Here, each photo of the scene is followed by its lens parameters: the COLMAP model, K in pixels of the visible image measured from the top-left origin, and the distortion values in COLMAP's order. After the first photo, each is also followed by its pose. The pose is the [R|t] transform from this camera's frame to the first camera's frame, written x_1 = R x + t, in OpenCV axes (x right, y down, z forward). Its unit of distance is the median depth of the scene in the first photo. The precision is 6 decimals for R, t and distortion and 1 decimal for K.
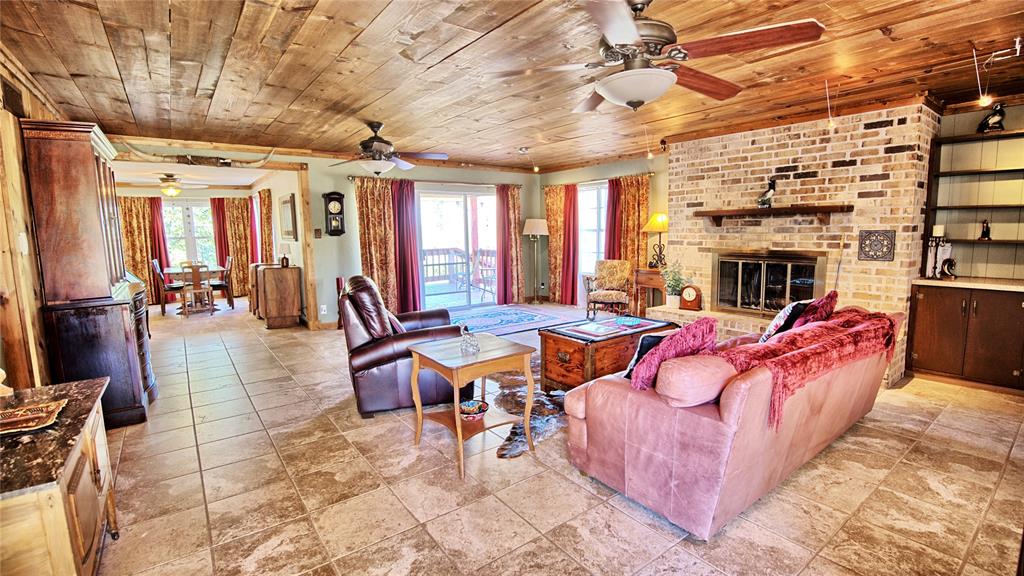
lens RADIAL K [[454.1, 0, 512.0], [0, 454.1, 288.0], [0, 0, 1]] dist [-0.033049, -0.000246]
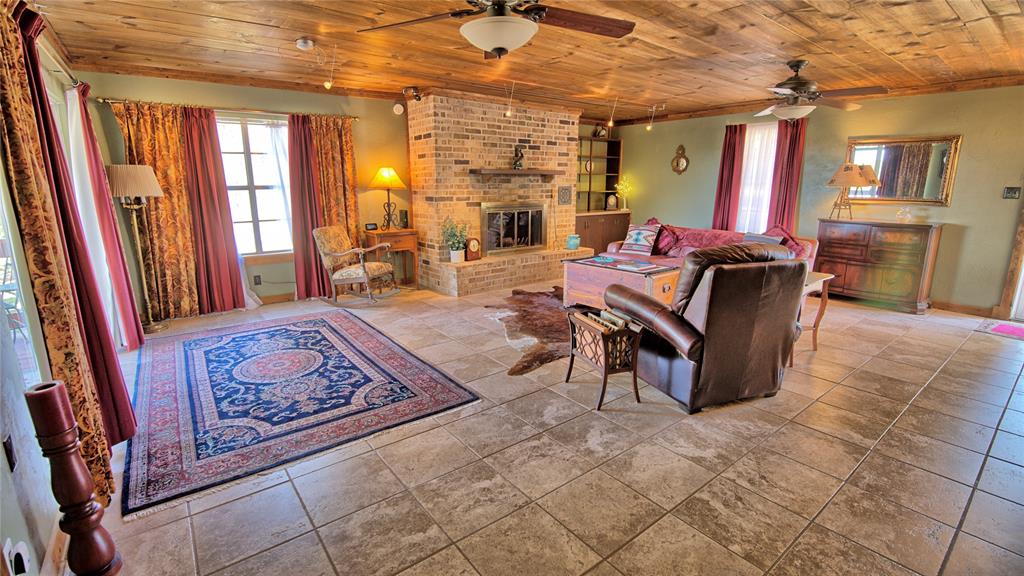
lens RADIAL K [[454.1, 0, 512.0], [0, 454.1, 288.0], [0, 0, 1]] dist [-0.033049, -0.000246]
pose [[-0.005167, -0.208489, 0.978011, -0.848419], [0.128416, 0.969788, 0.207415, -0.124291], [-0.991707, 0.126664, 0.021763, 1.082769]]
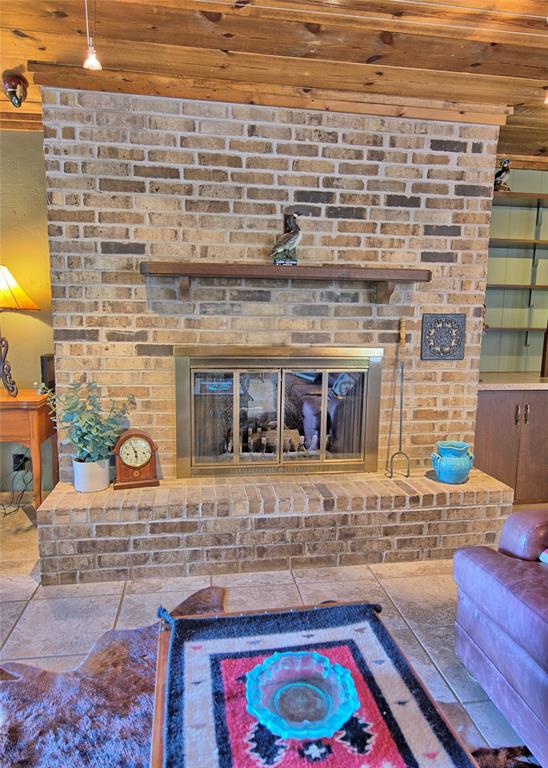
lens RADIAL K [[504.1, 0, 274.0], [0, 504.1, 384.0], [0, 0, 1]] dist [0.000546, -0.000411]
pose [[0.476456, -0.098219, 0.873695, 0.040450], [0.088090, 0.994073, 0.063714, -0.086378], [-0.874774, 0.046607, 0.482284, 0.773935]]
